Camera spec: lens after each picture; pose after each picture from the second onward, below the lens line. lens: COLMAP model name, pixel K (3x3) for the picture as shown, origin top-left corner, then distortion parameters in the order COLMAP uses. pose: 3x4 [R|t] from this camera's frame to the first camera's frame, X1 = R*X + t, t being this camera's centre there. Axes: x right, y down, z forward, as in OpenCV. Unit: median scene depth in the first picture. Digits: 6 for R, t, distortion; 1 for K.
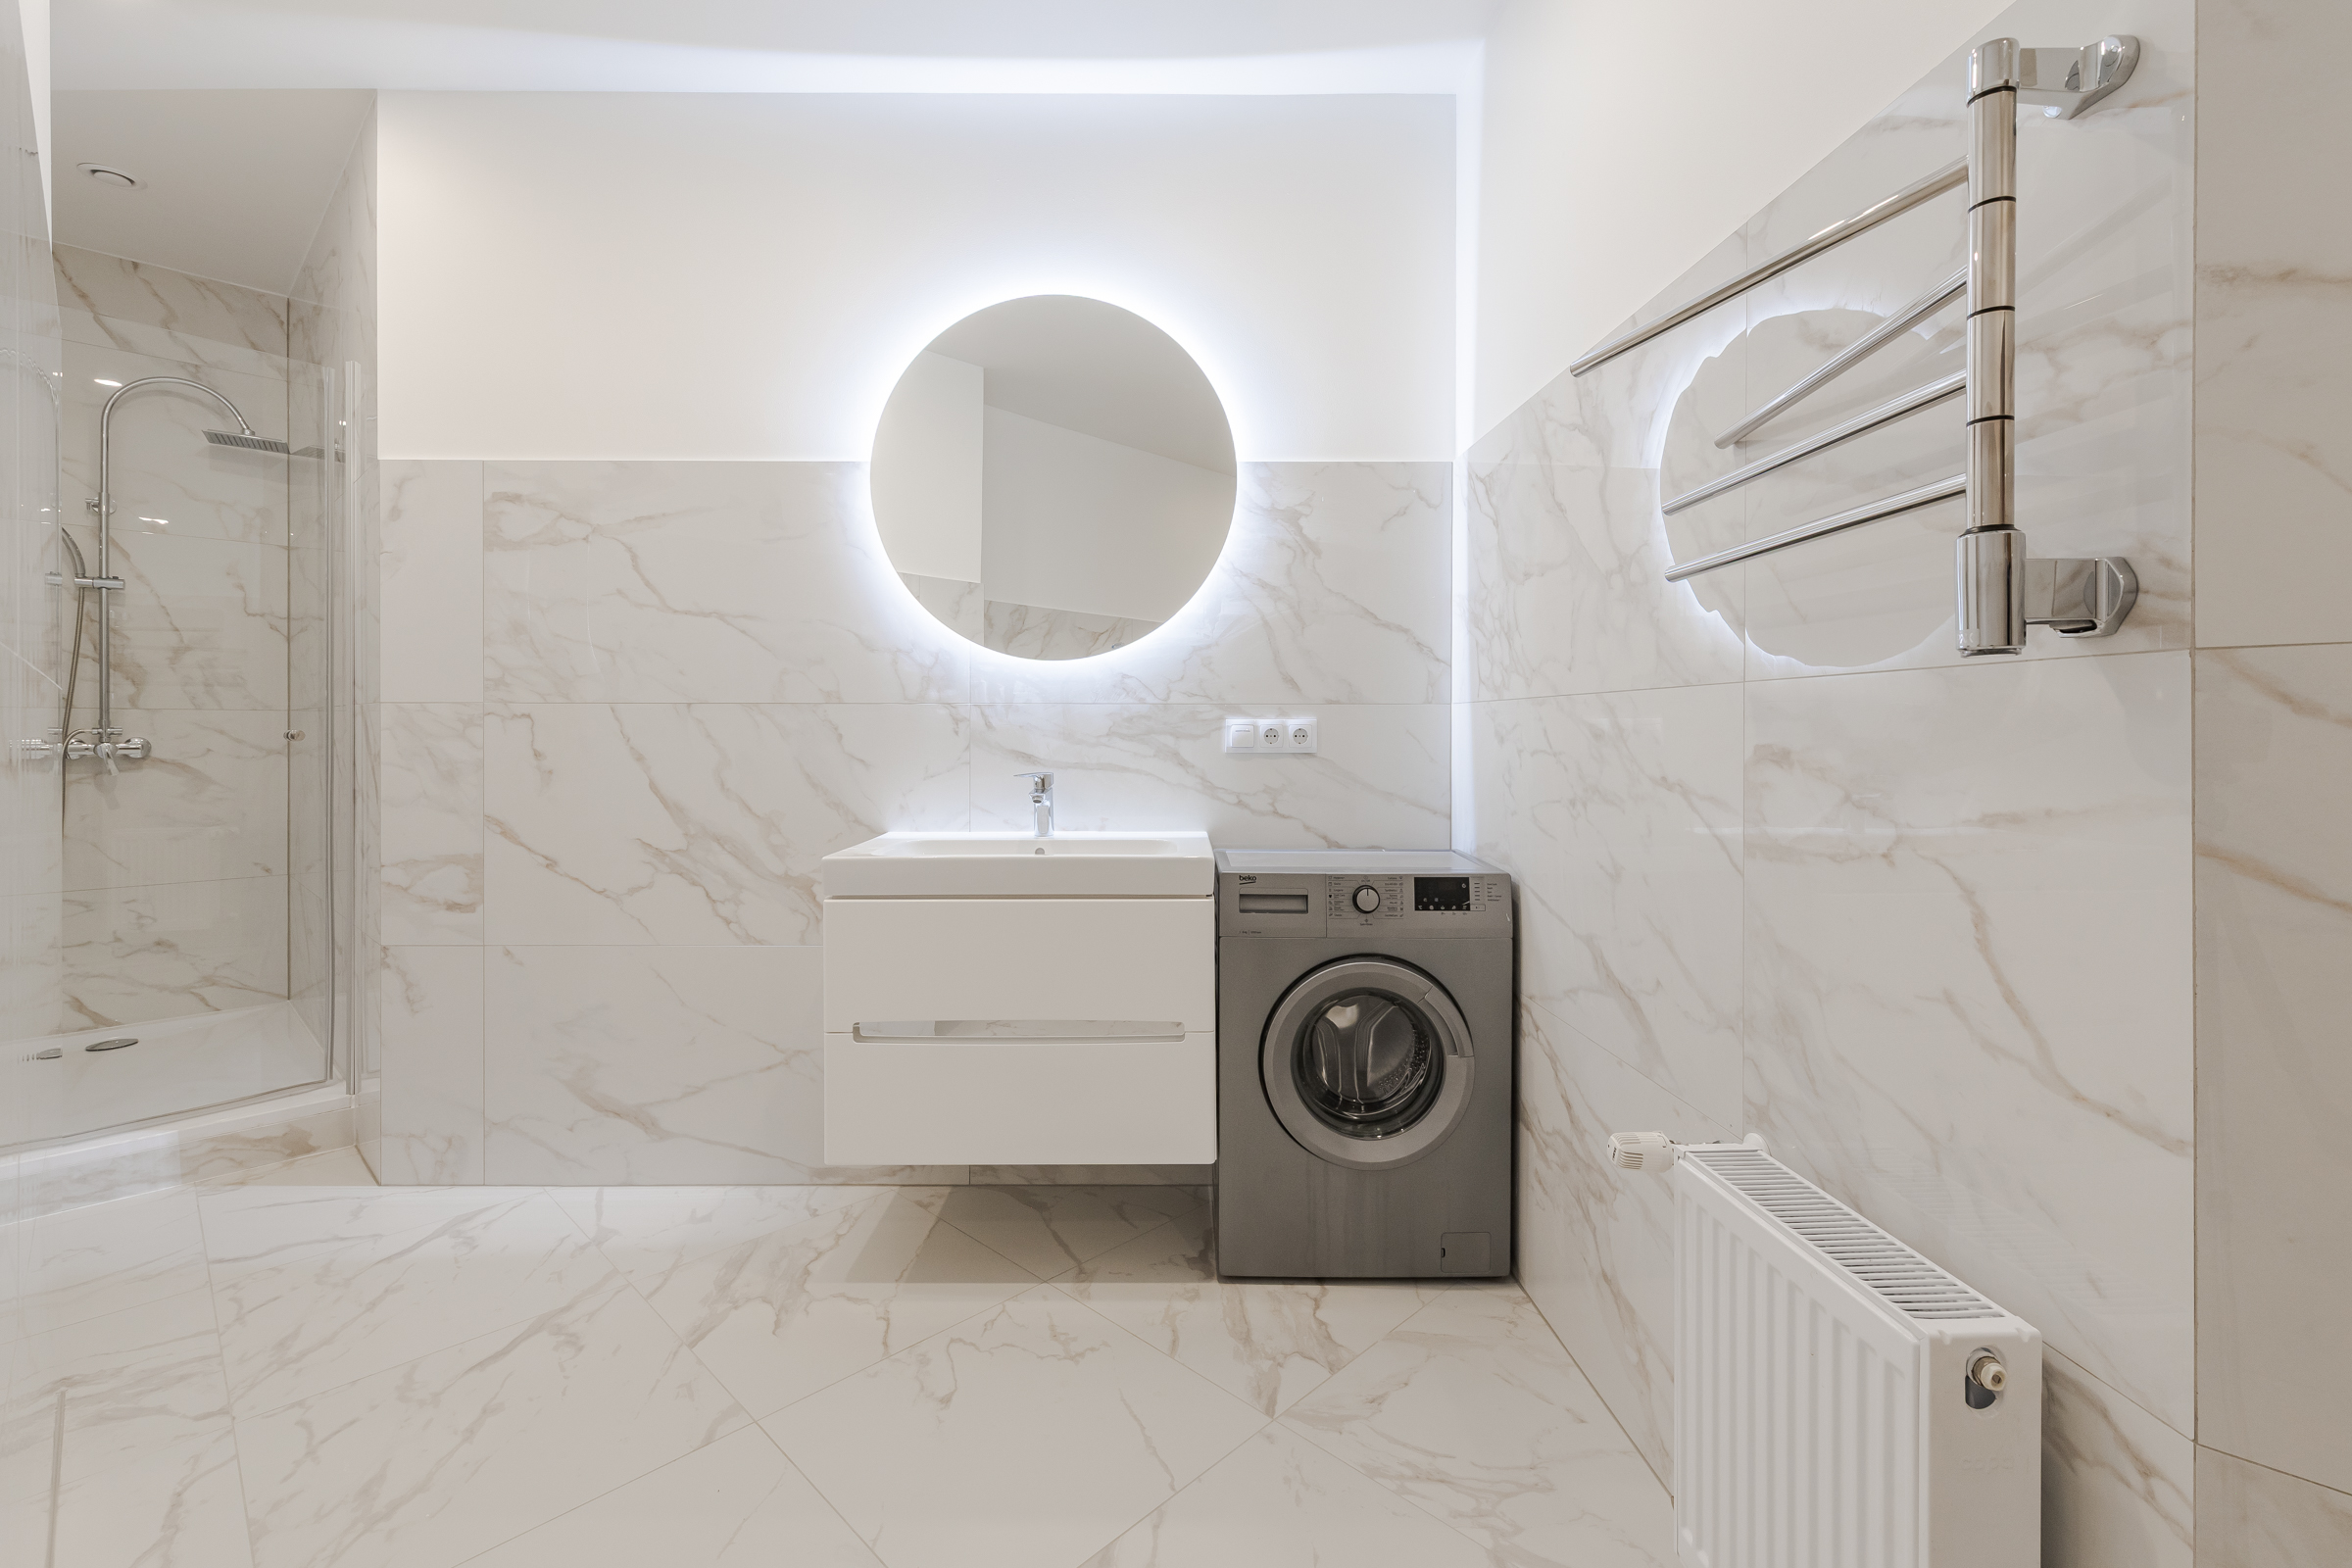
lens RADIAL K [[1048.9, 0, 1178.3], [0, 1048.9, 740.2], [0, 0, 1]] dist [0.000627, -0.000564]
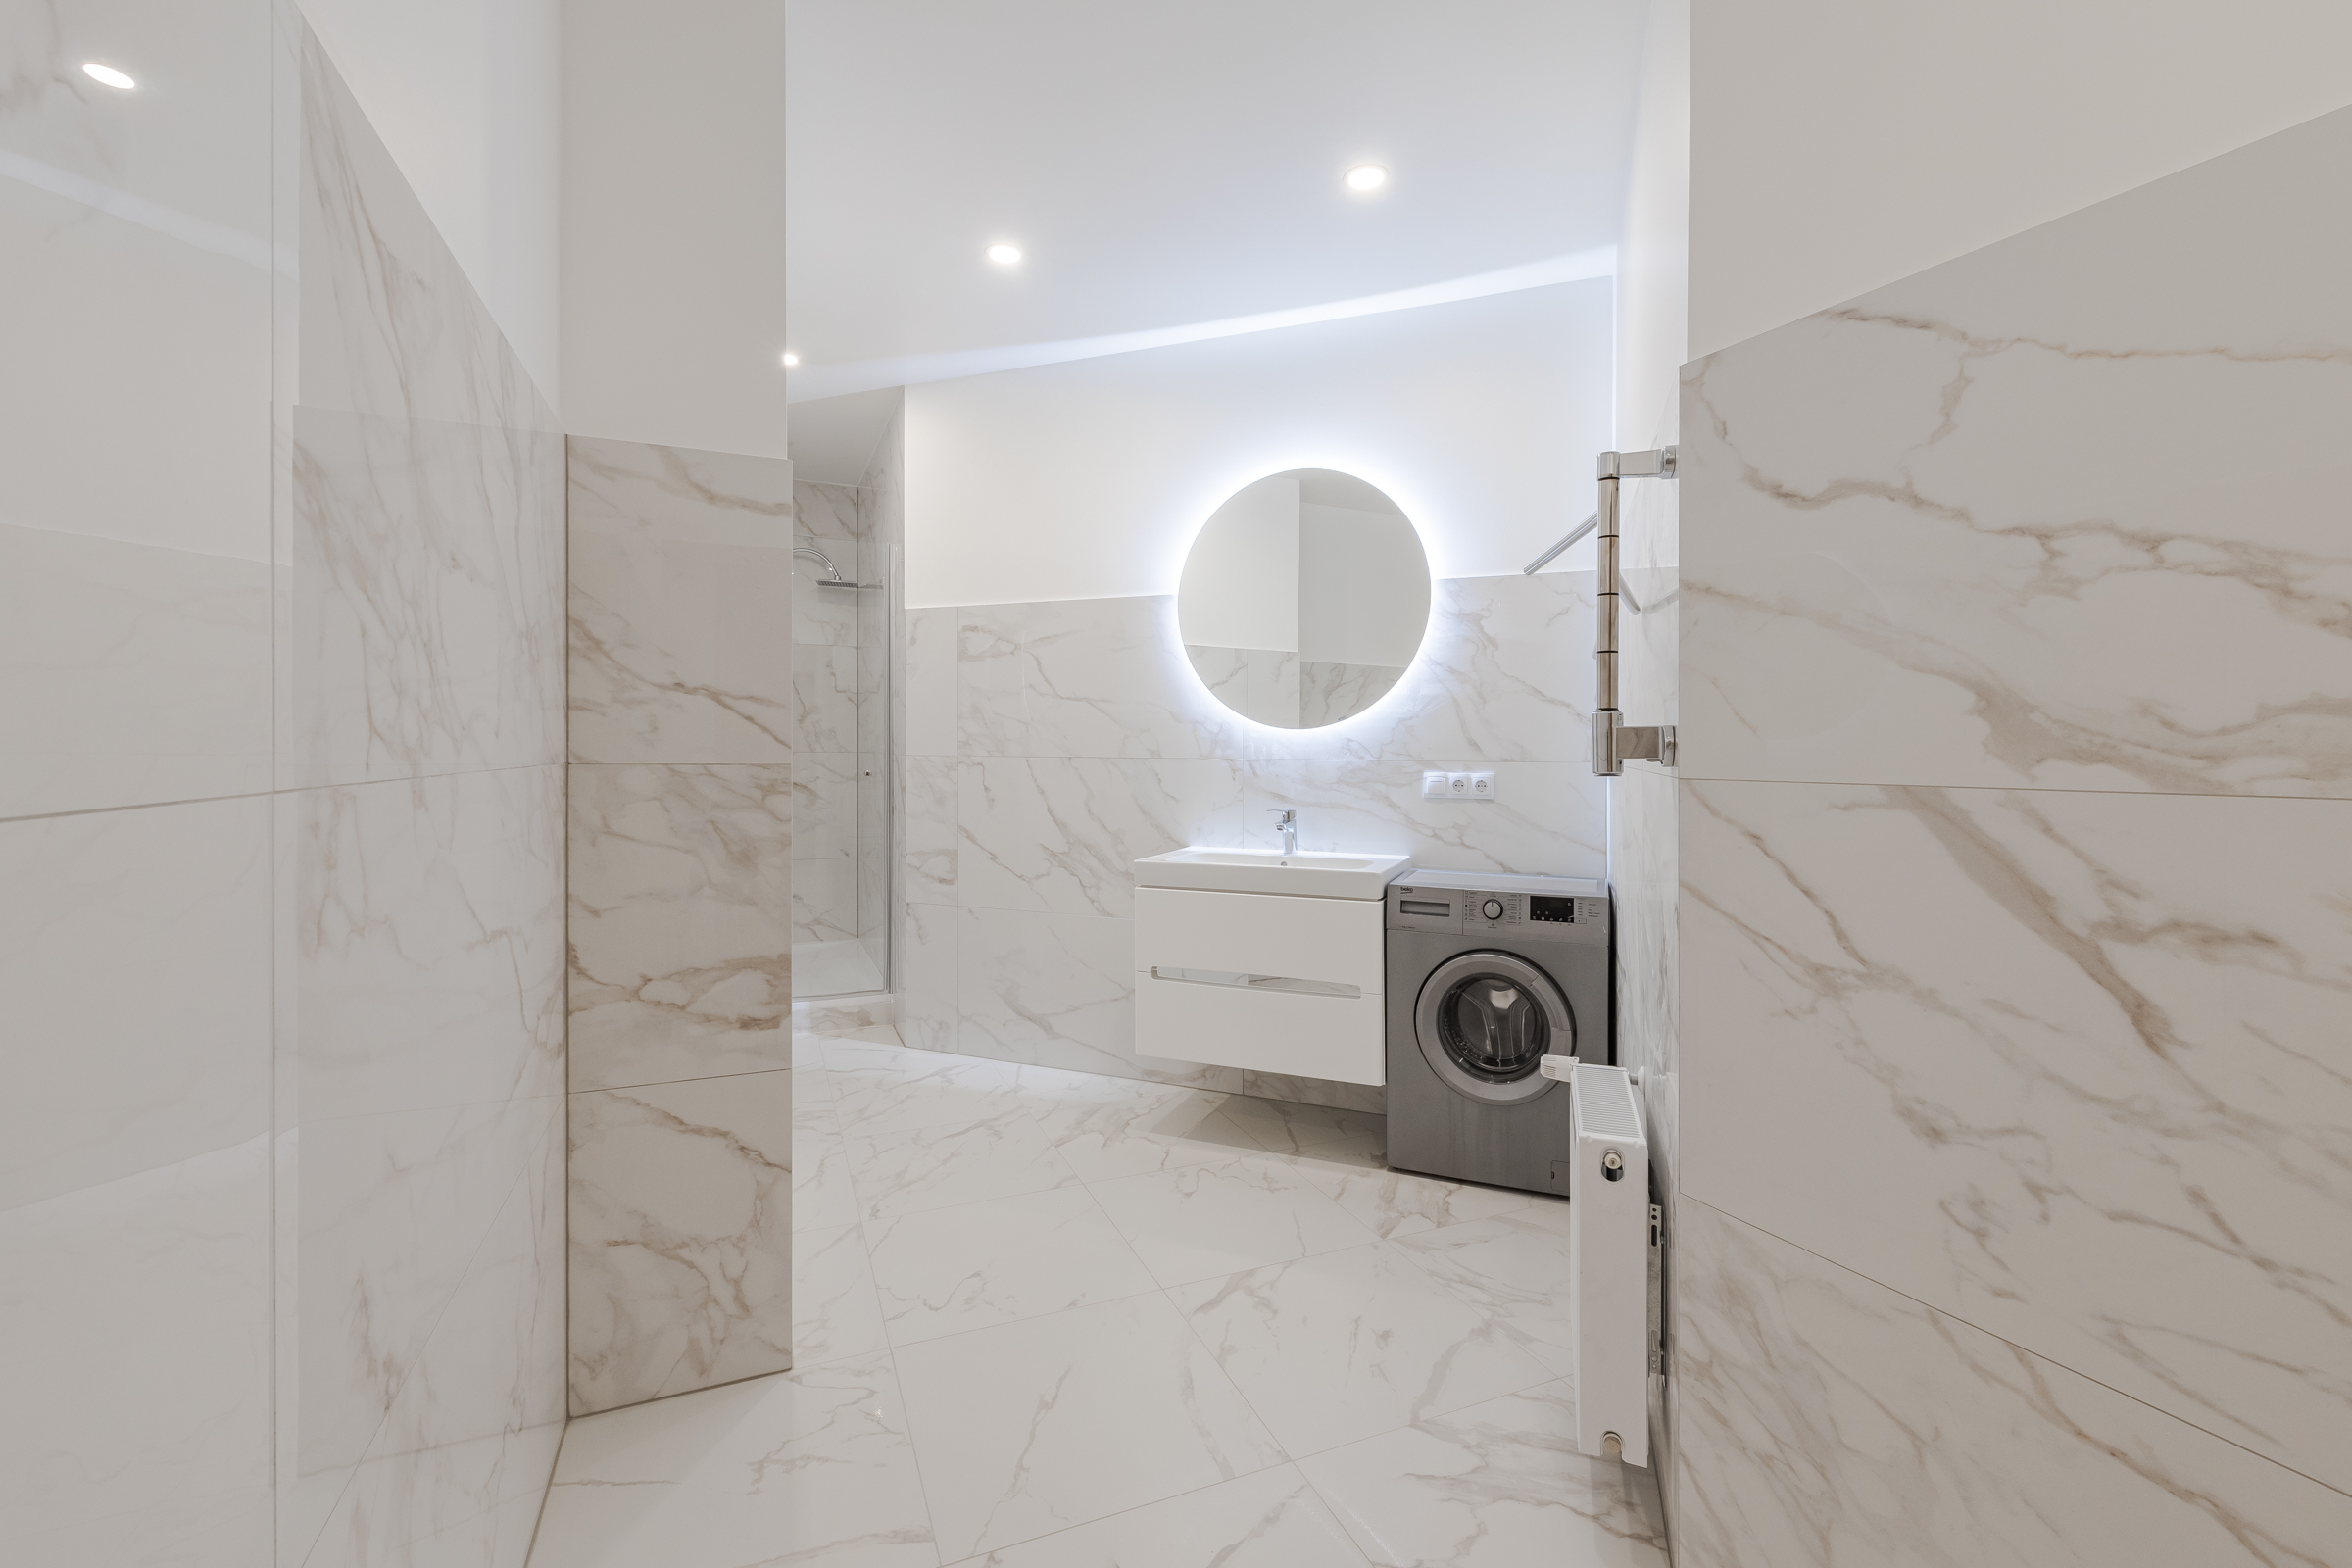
lens RADIAL K [[1080.6, 0, 1169.9], [0, 1080.6, 788.0], [0, 0, 1]] dist [-0.001496, -0.000332]
pose [[0.916411, 0.020041, -0.399736, 0.303820], [-0.008344, 0.999485, 0.030981, -0.040688], [0.400151, -0.025056, 0.916107, -0.396200]]
